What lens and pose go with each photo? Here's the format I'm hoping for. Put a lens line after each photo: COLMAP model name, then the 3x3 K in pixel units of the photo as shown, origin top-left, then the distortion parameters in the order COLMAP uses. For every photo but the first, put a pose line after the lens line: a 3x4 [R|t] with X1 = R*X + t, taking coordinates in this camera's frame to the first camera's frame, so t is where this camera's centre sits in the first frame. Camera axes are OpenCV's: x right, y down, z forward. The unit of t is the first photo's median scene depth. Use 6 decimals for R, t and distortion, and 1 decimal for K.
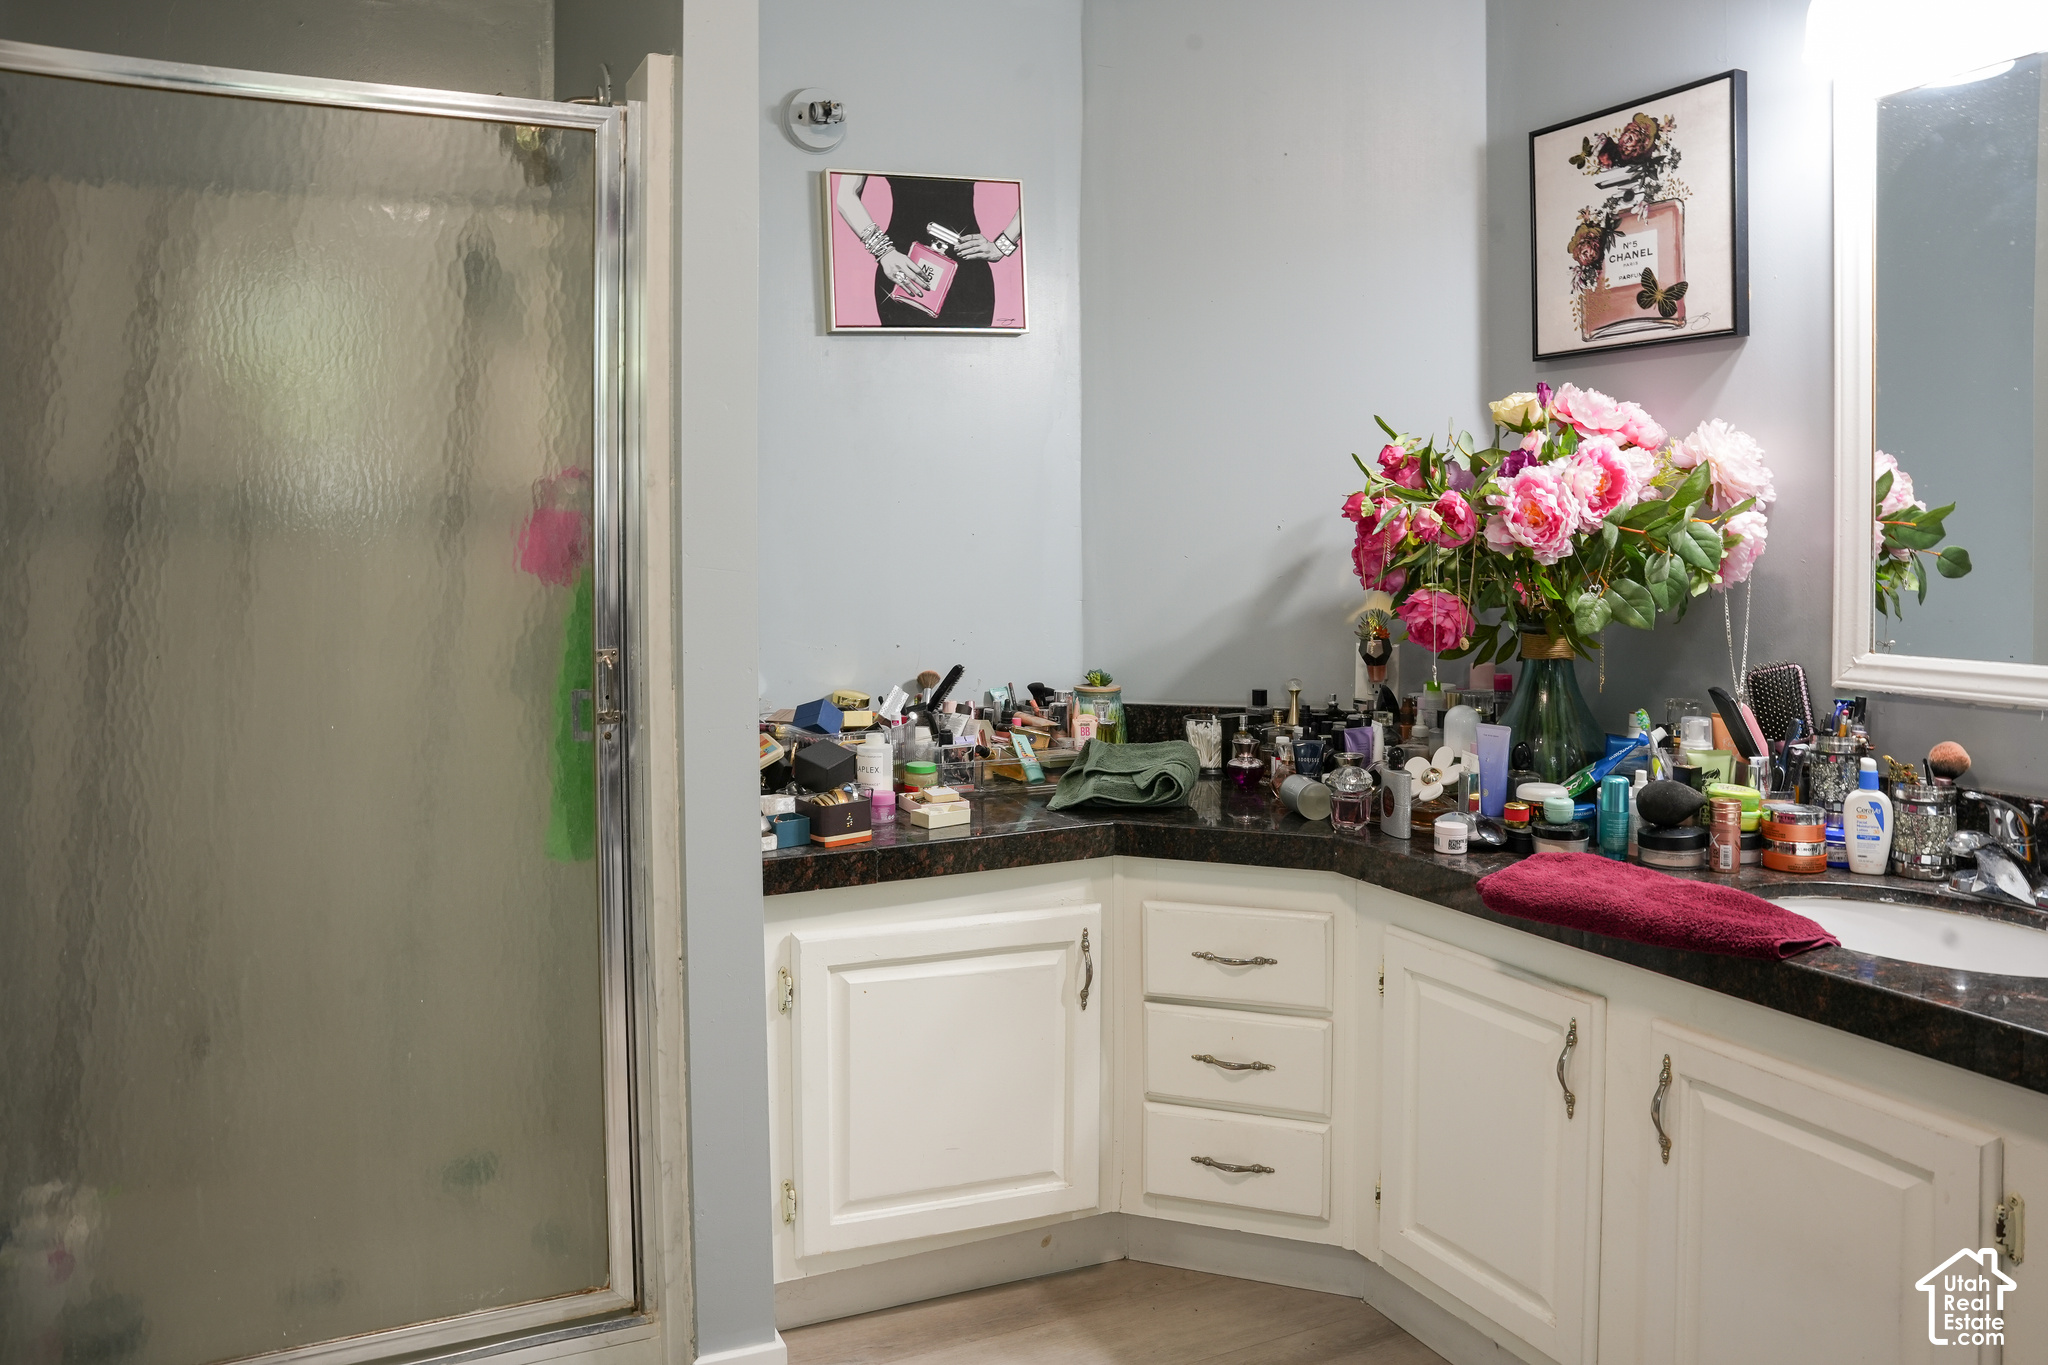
lens RADIAL K [[1438.6, 0, 1021.1], [0, 1438.6, 547.7], [0, 0, 1]] dist [-0.032274, 0.000508]
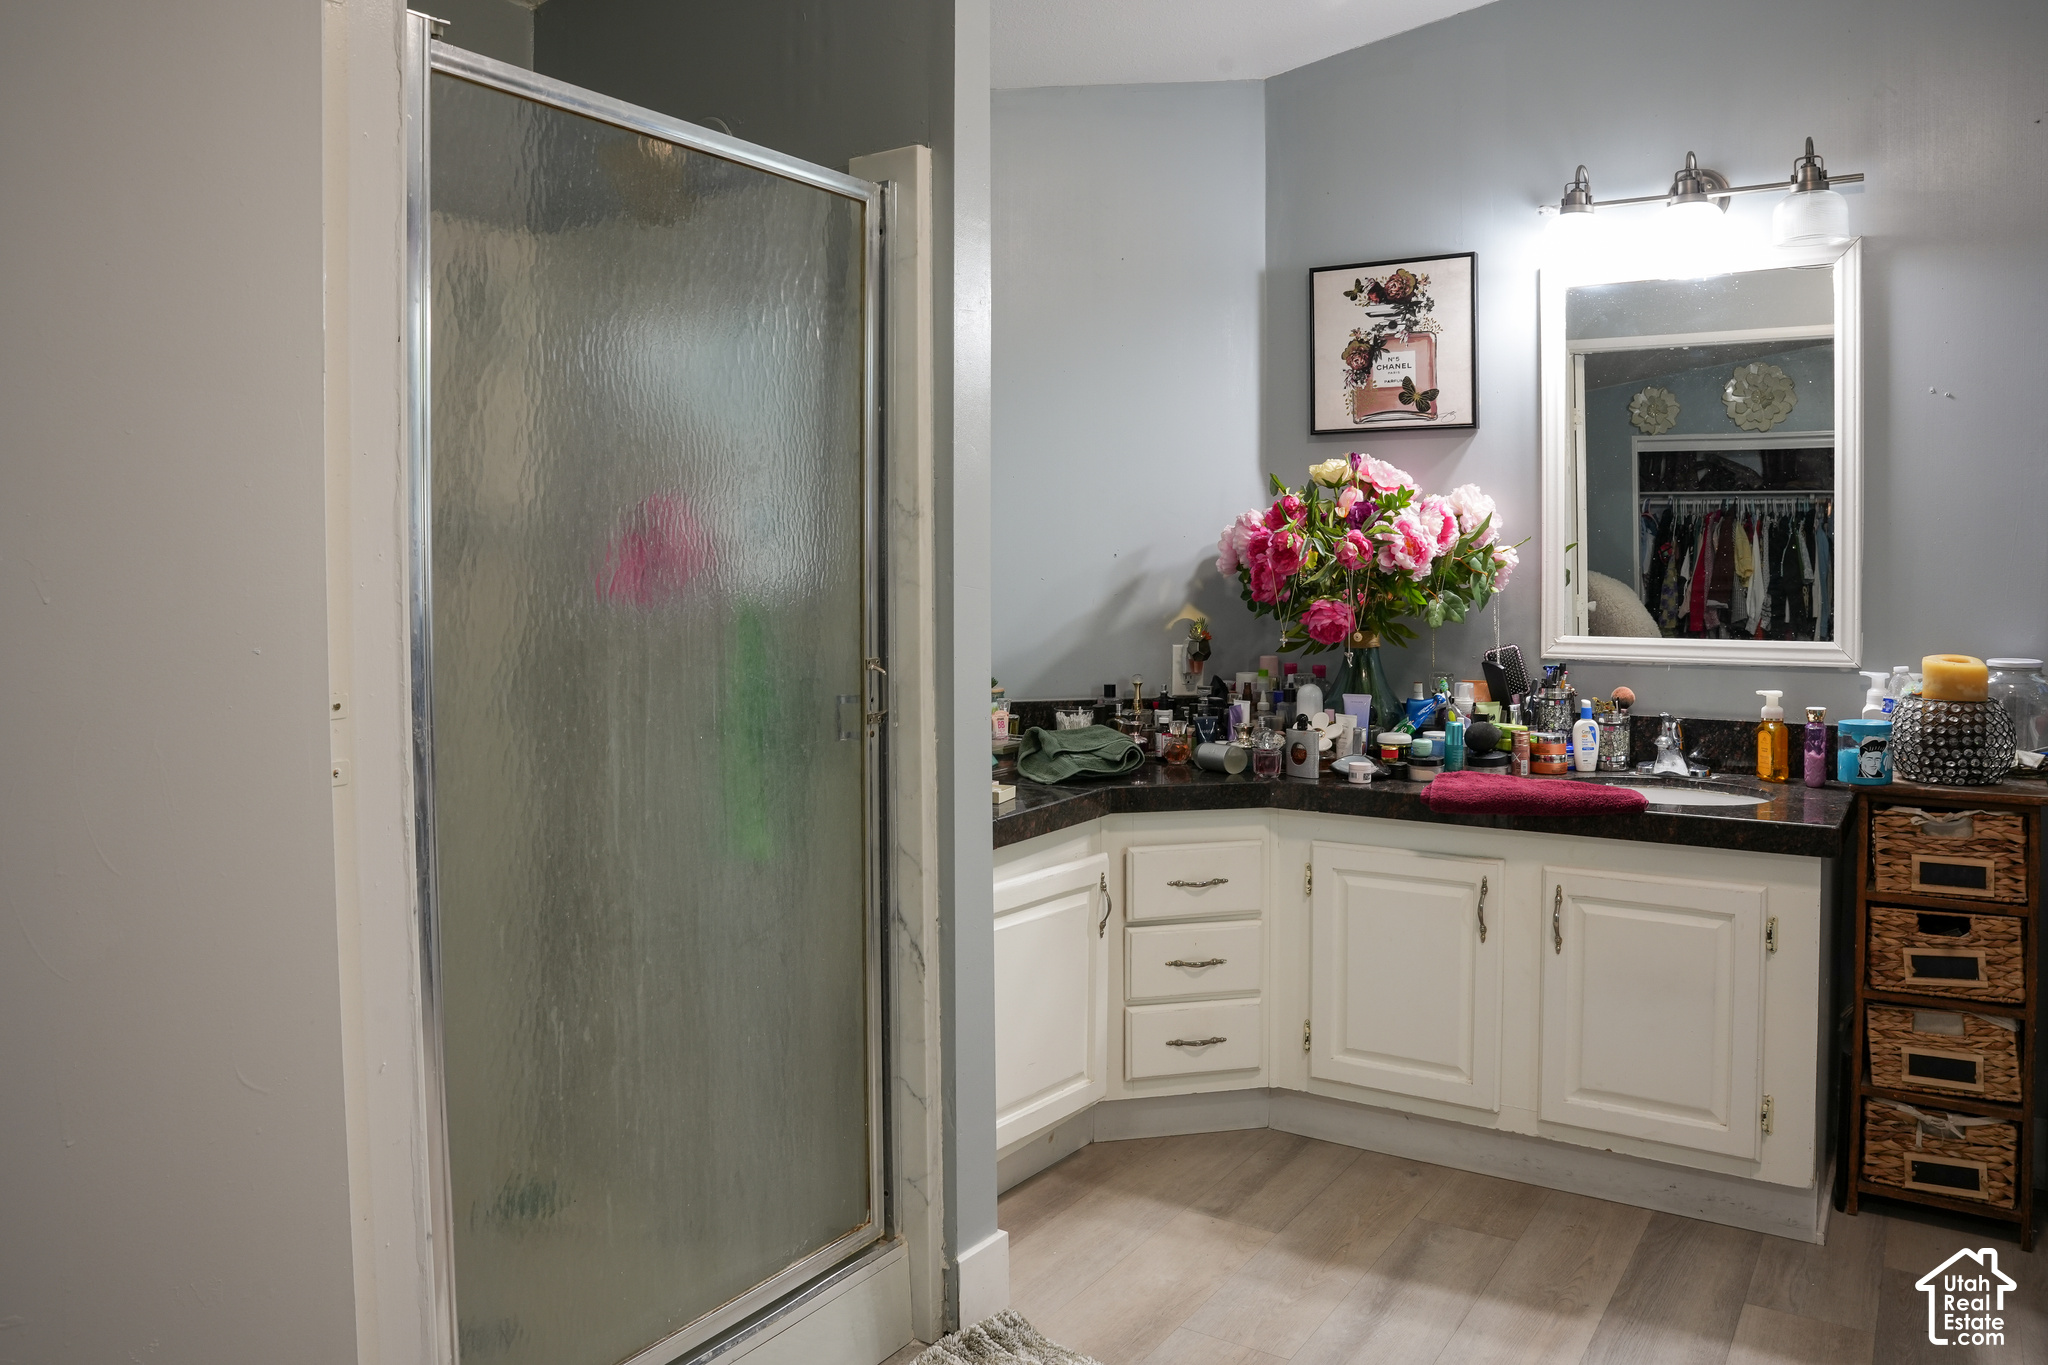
lens RADIAL K [[1499.6, 0, 1024.4], [0, 1499.6, 566.8], [0, 0, 1]] dist [-0.004500, -0.002377]
pose [[0.844505, -0.003681, 0.535535, -0.716330], [0.005541, 0.999983, -0.001866, -0.001998], [-0.535519, 0.004543, 0.844511, -0.078584]]
